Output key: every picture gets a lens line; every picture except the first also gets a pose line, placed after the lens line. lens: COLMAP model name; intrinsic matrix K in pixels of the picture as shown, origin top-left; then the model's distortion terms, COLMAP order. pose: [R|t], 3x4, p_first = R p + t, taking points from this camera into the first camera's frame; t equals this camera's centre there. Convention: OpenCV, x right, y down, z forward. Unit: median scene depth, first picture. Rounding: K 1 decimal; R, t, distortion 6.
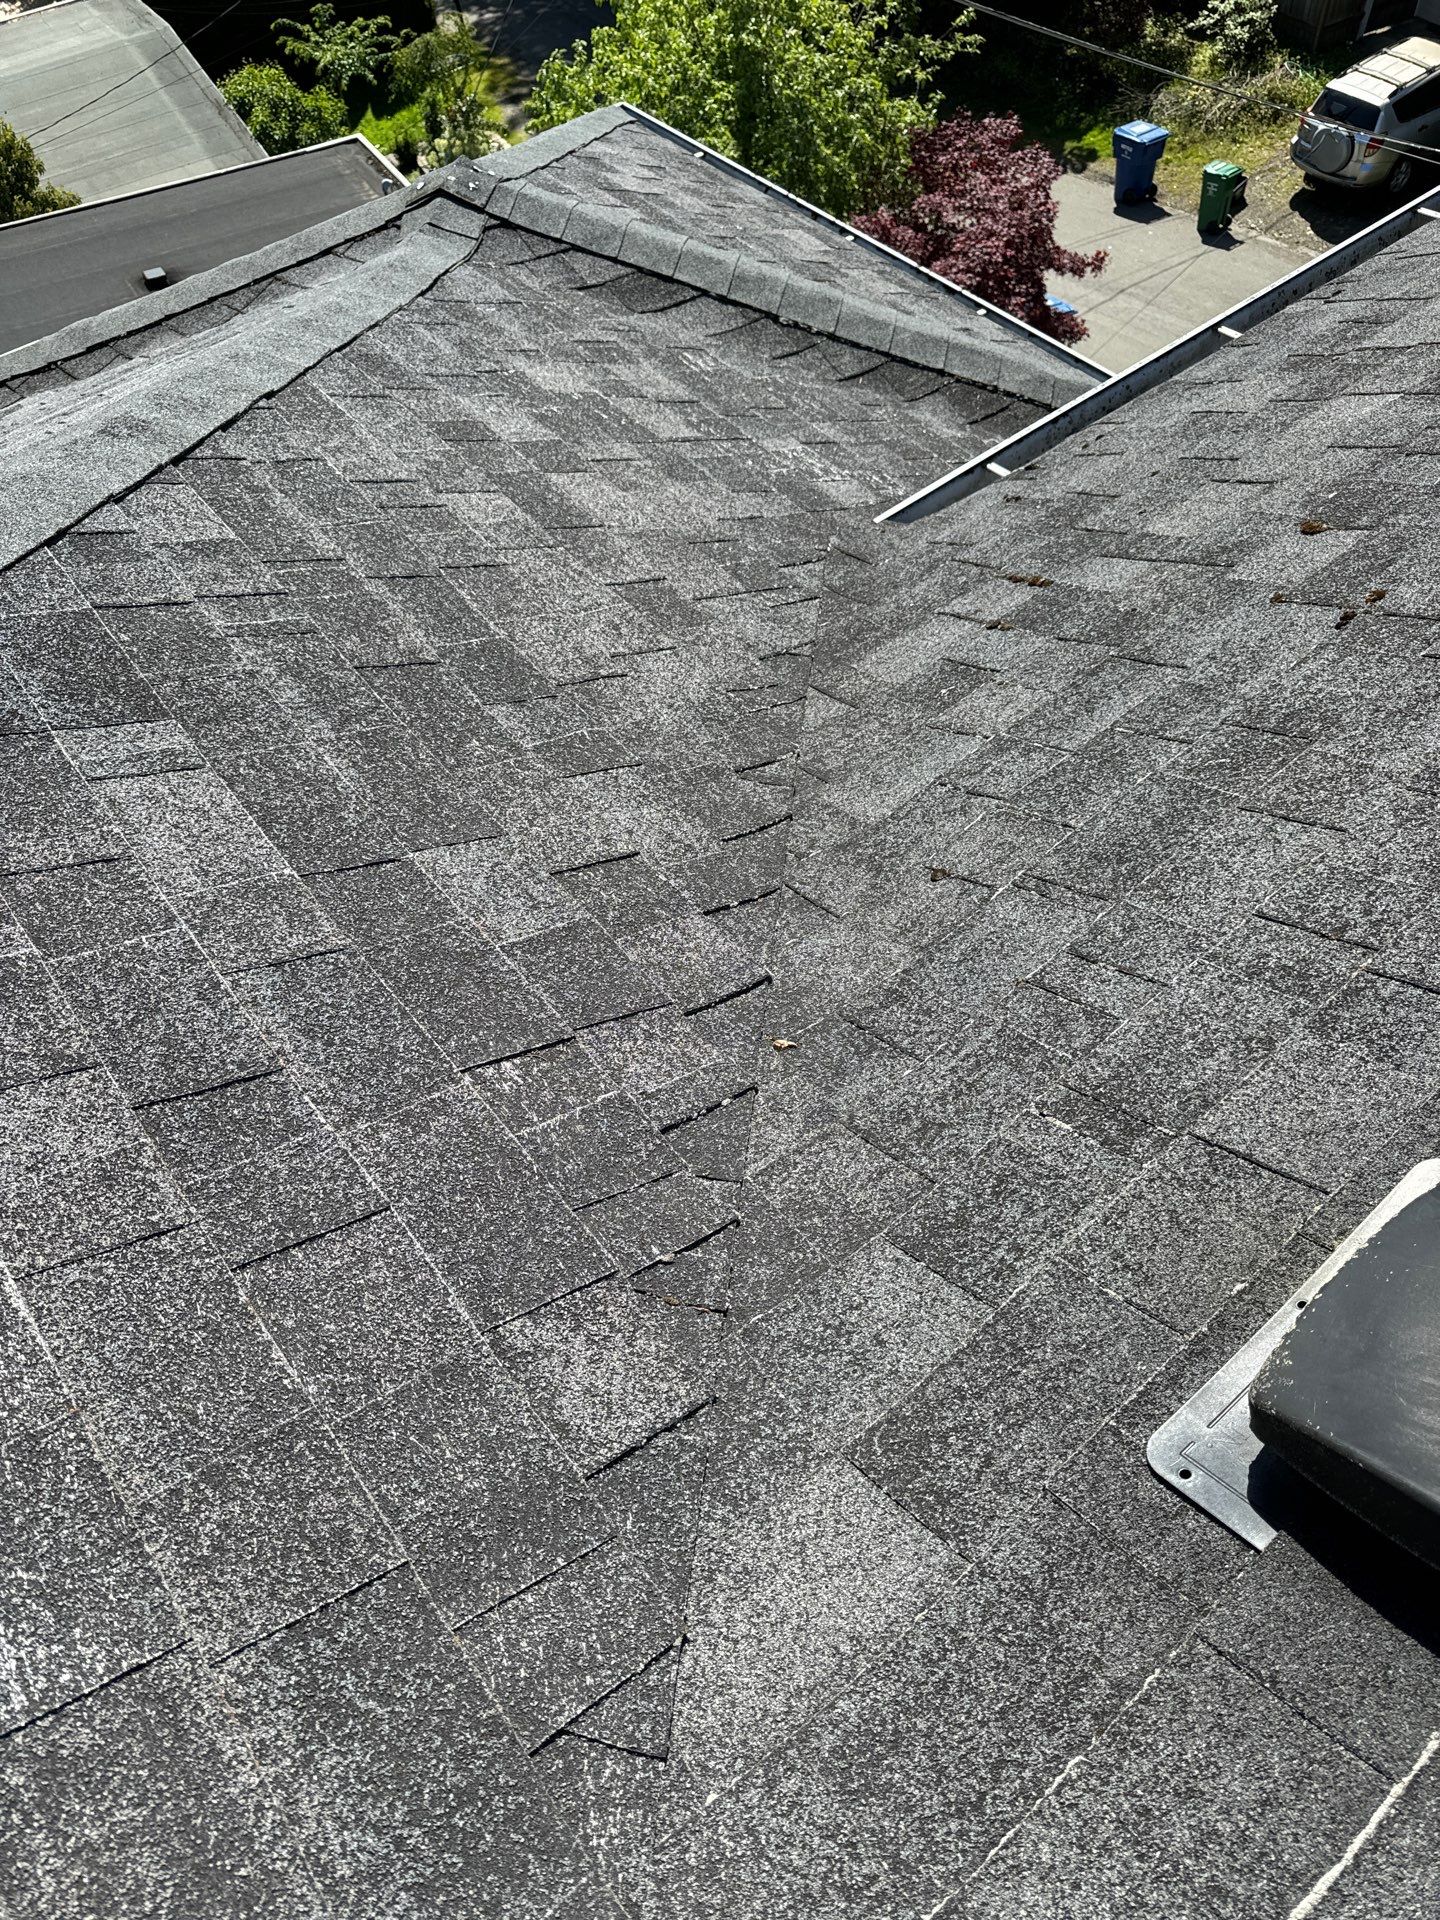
lens RADIAL K [[1267.8, 0, 720.5], [0, 1267.8, 946.0], [0, 0, 1]] dist [0.048152, -0.103378]
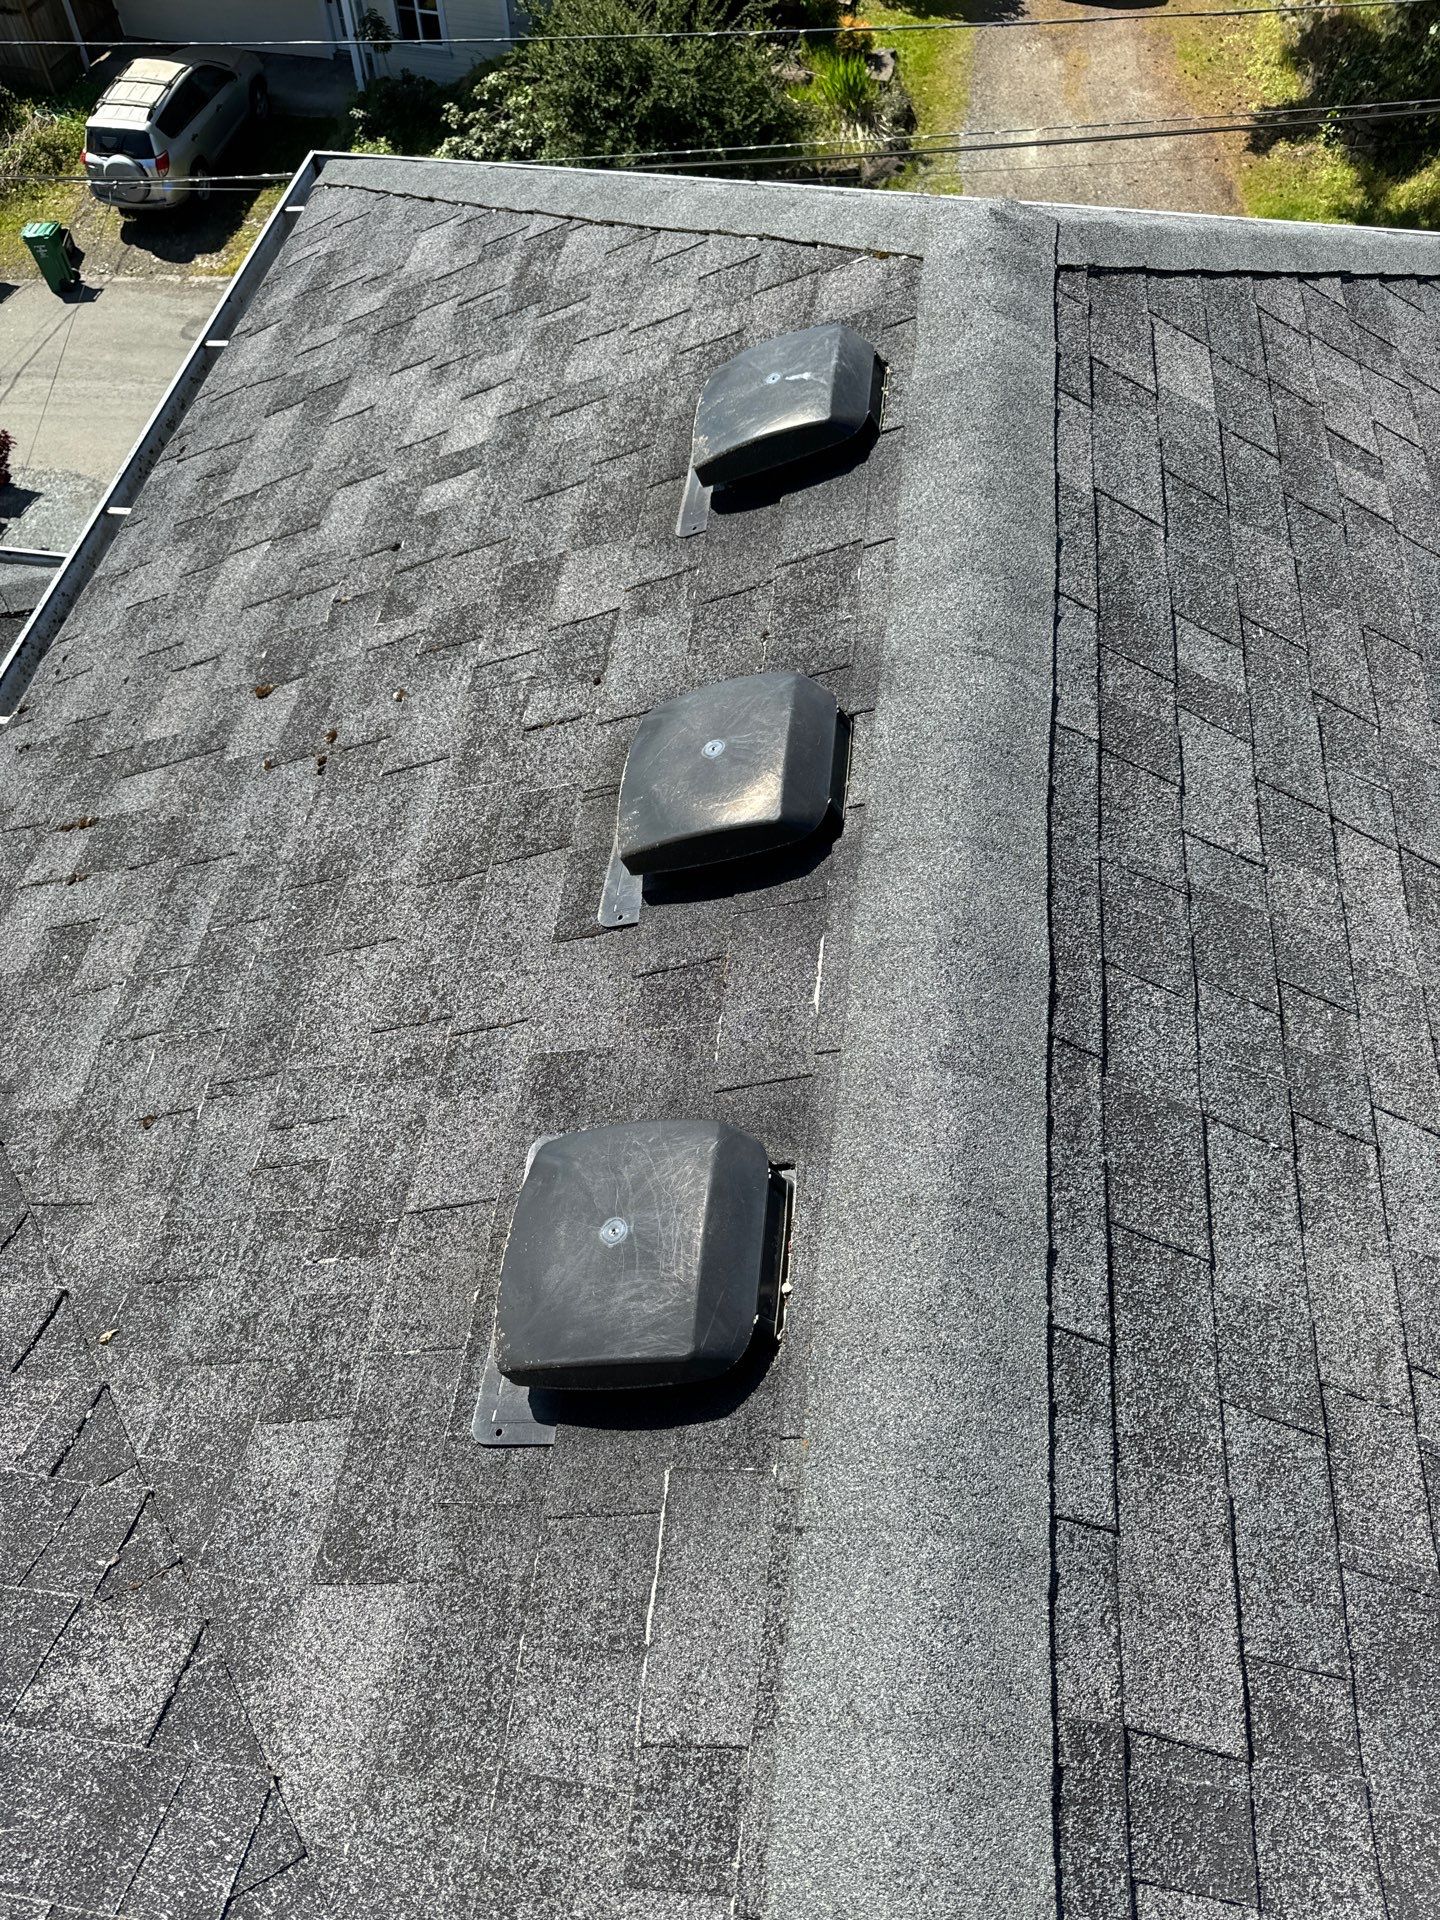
lens RADIAL K [[1354.9, 0, 681.5], [0, 1354.9, 959.2], [0, 0, 1]] dist [-0.012816, 0.005503]
pose [[0.729640, -0.534456, 0.426594, 0.095375], [0.535921, 0.834395, 0.128737, -0.093312], [-0.424752, 0.134689, 0.895234, -0.396778]]
